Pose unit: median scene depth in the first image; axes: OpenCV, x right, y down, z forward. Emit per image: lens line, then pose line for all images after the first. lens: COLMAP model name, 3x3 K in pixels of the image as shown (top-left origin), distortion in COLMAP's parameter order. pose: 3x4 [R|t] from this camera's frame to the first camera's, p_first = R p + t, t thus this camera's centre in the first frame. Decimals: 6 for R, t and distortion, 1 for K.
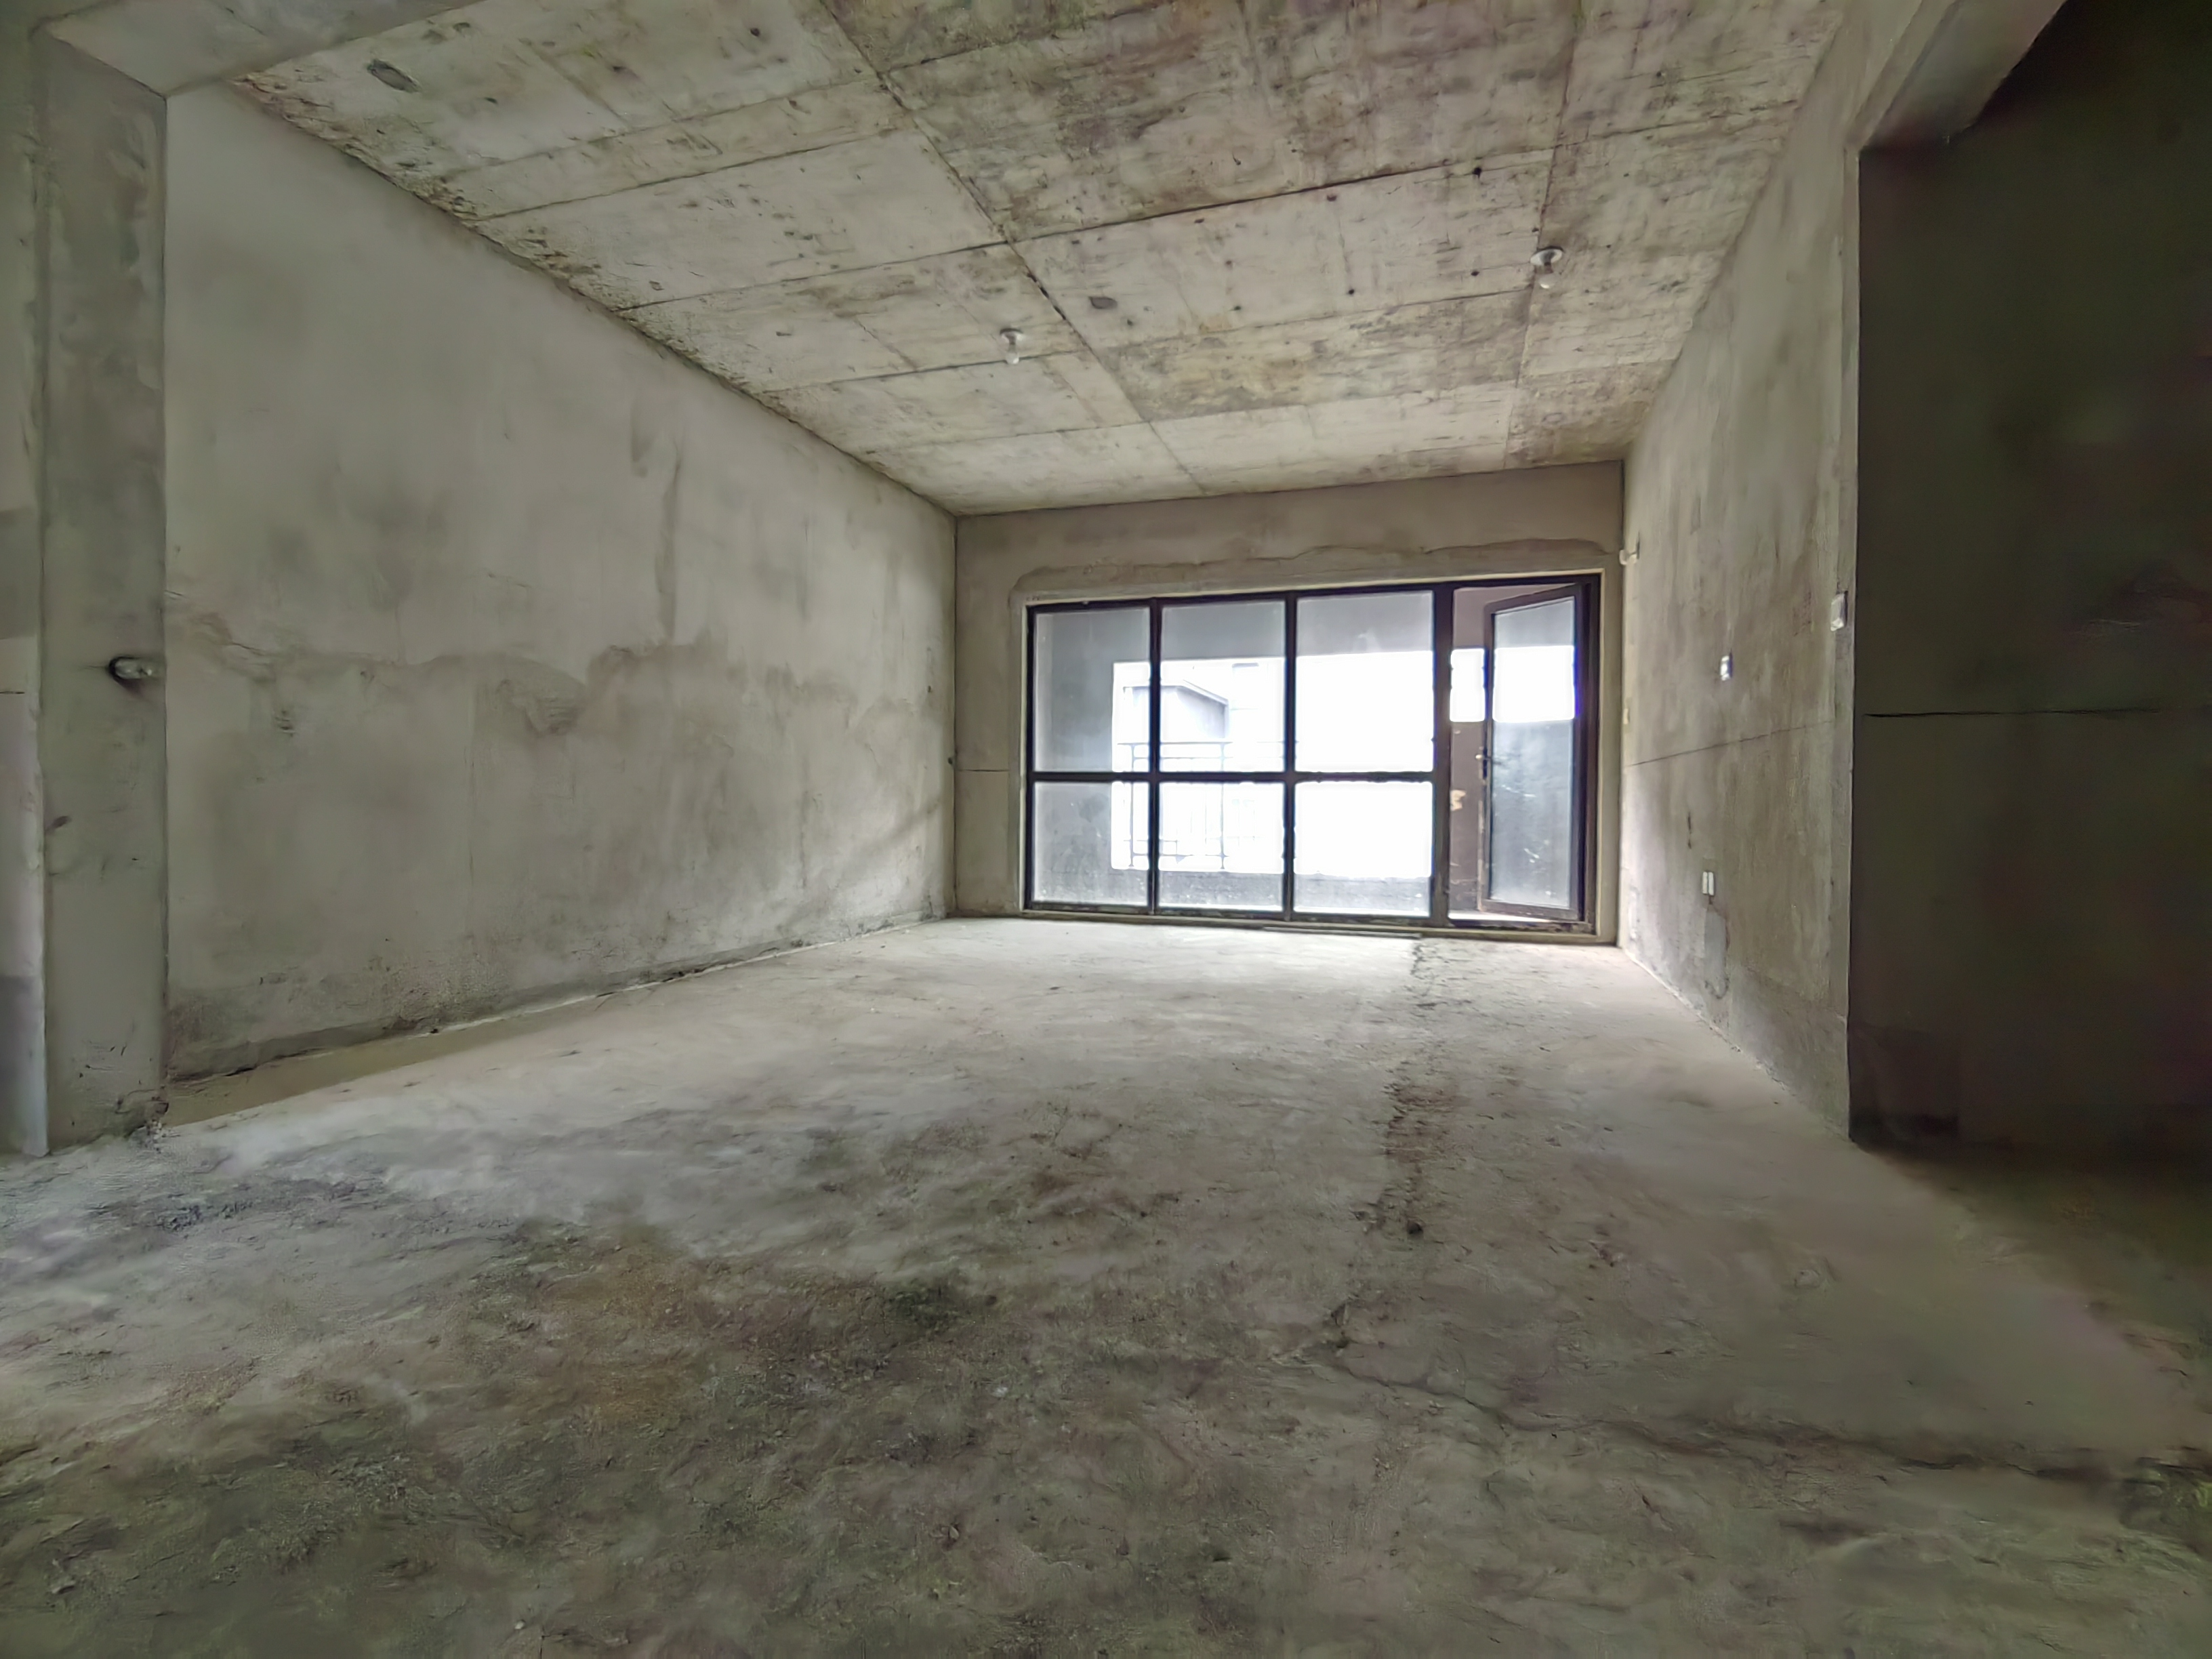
lens RADIAL K [[1078.7, 0, 1105.7], [0, 1078.7, 819.7], [0, 0, 1]] dist [-0.003220, 0.000153]
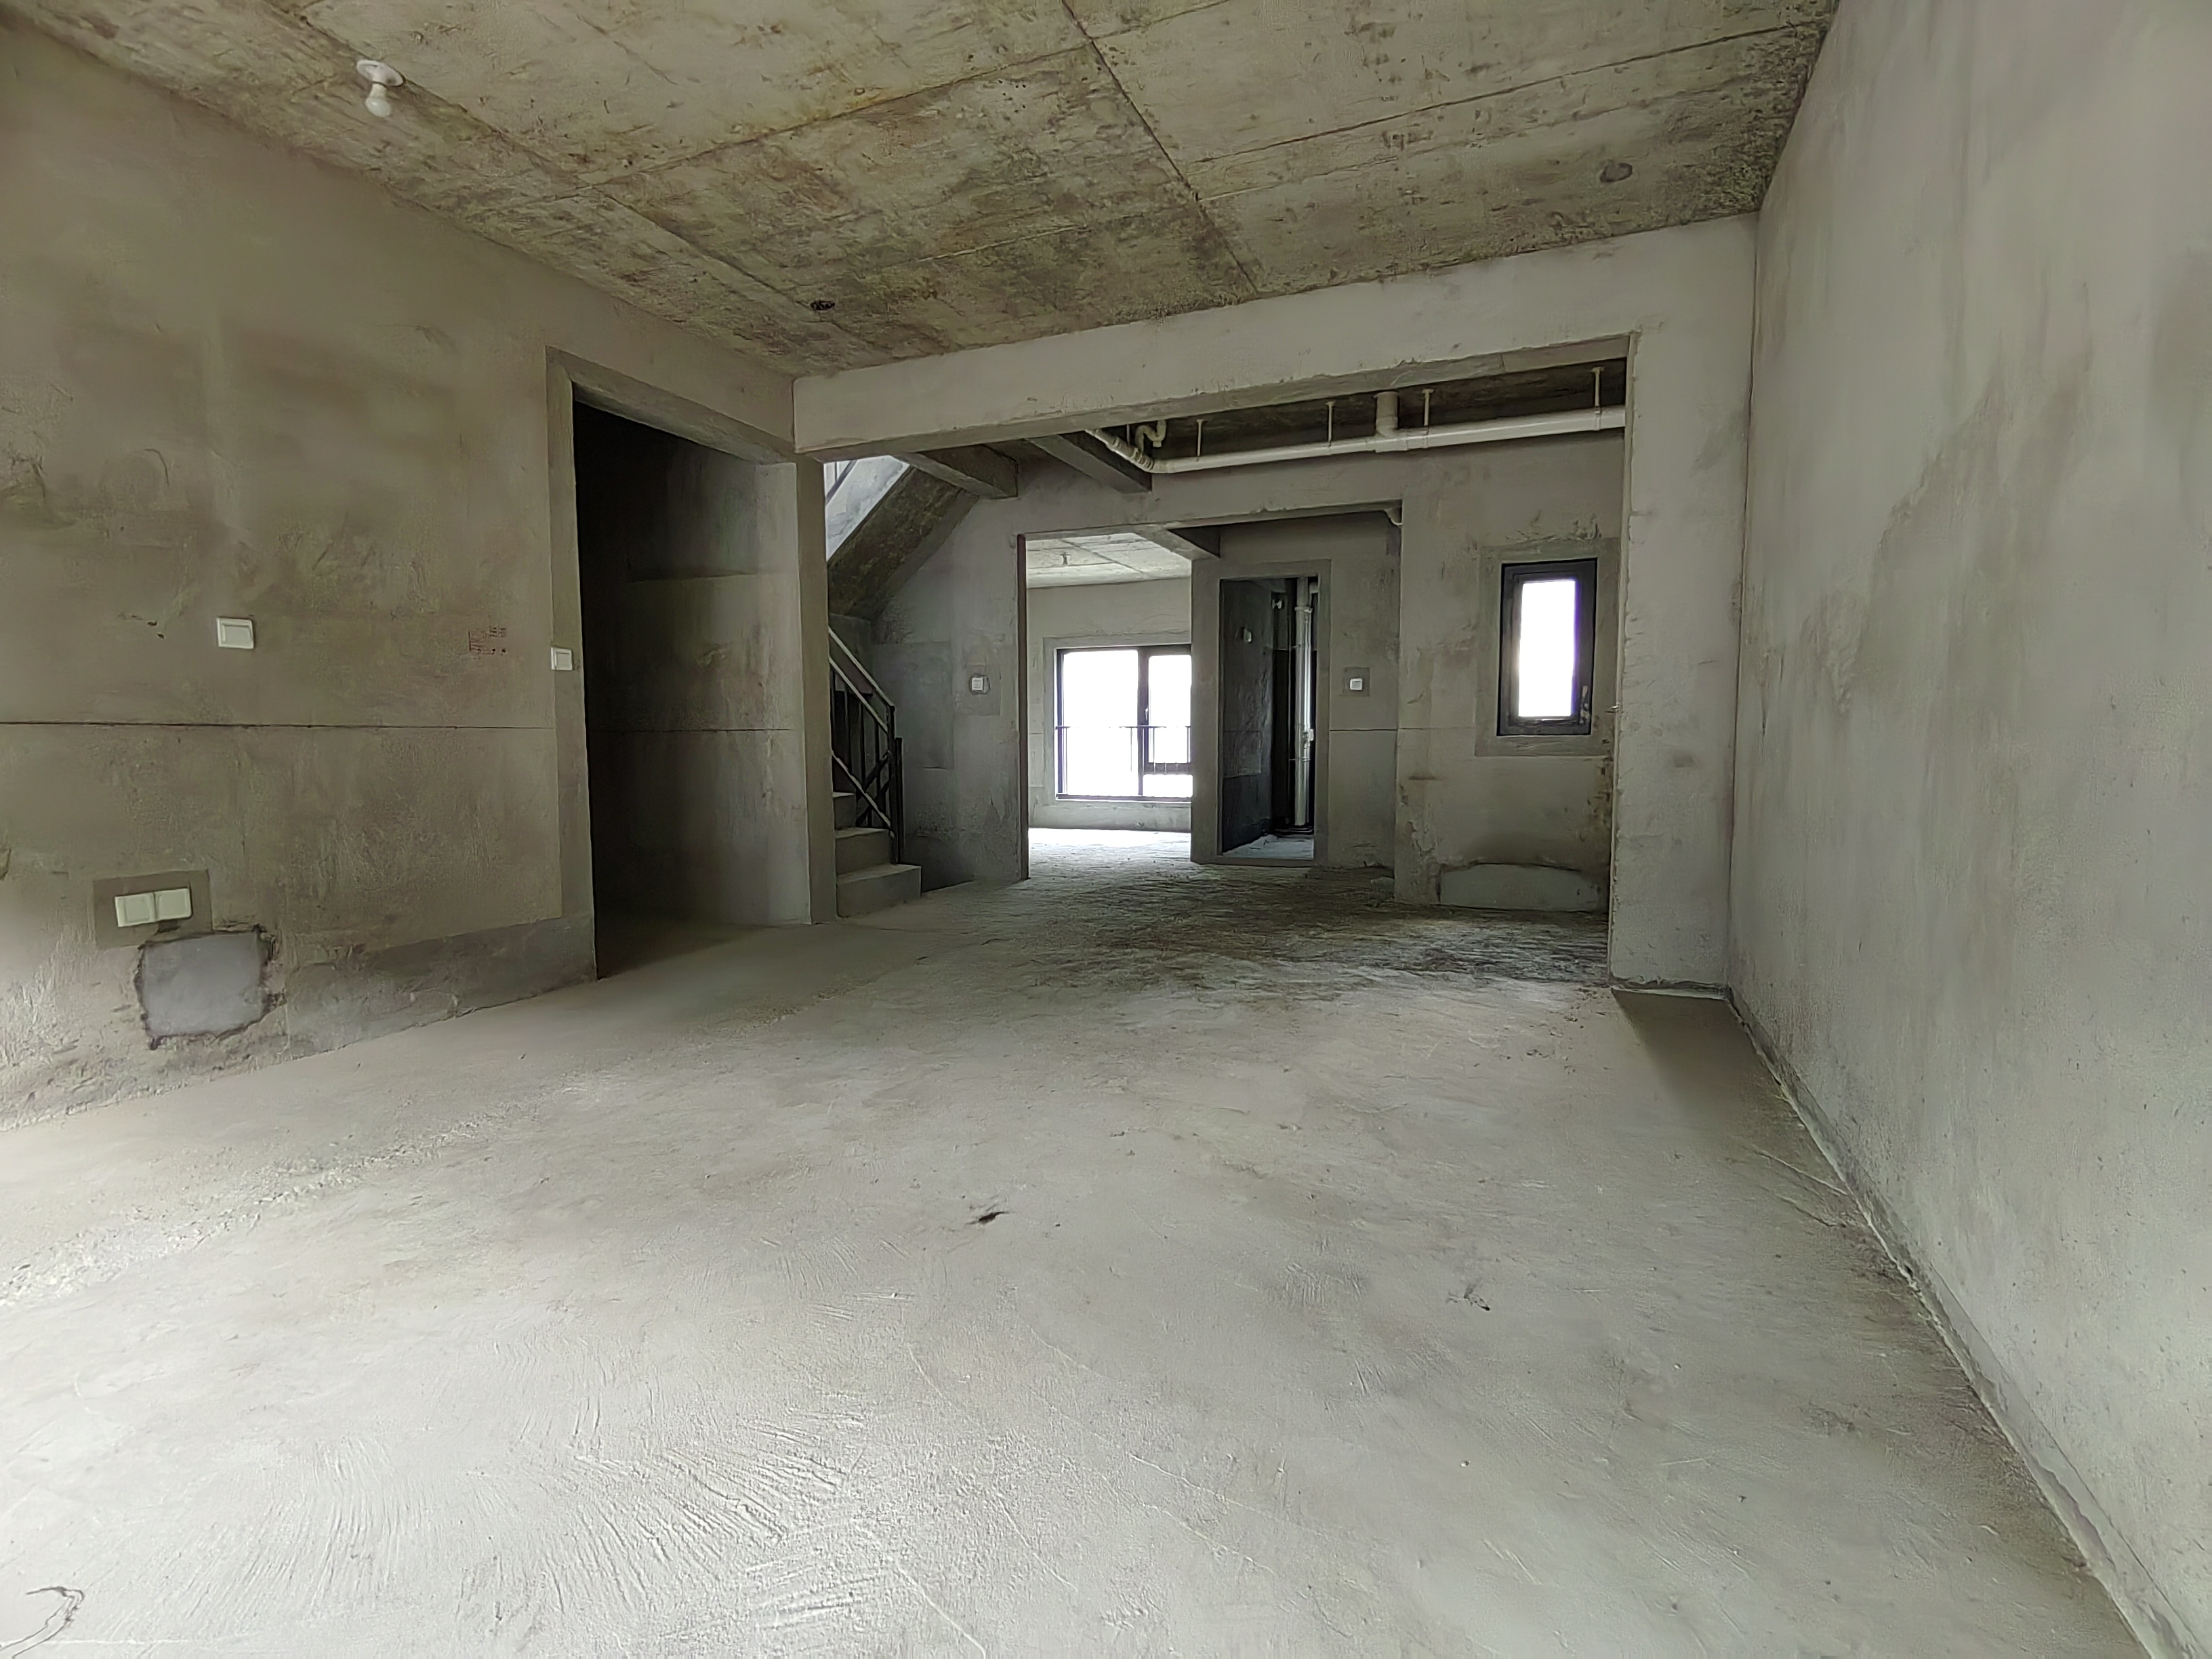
lens RADIAL K [[1078.7, 0, 1109.8], [0, 1078.7, 831.2], [0, 0, 1]] dist [-0.003220, 0.000153]
pose [[-0.996533, -0.010448, 0.082541, -0.203622], [-0.003040, 0.995995, 0.089361, -0.074482], [-0.083144, 0.088800, -0.992573, 2.123762]]
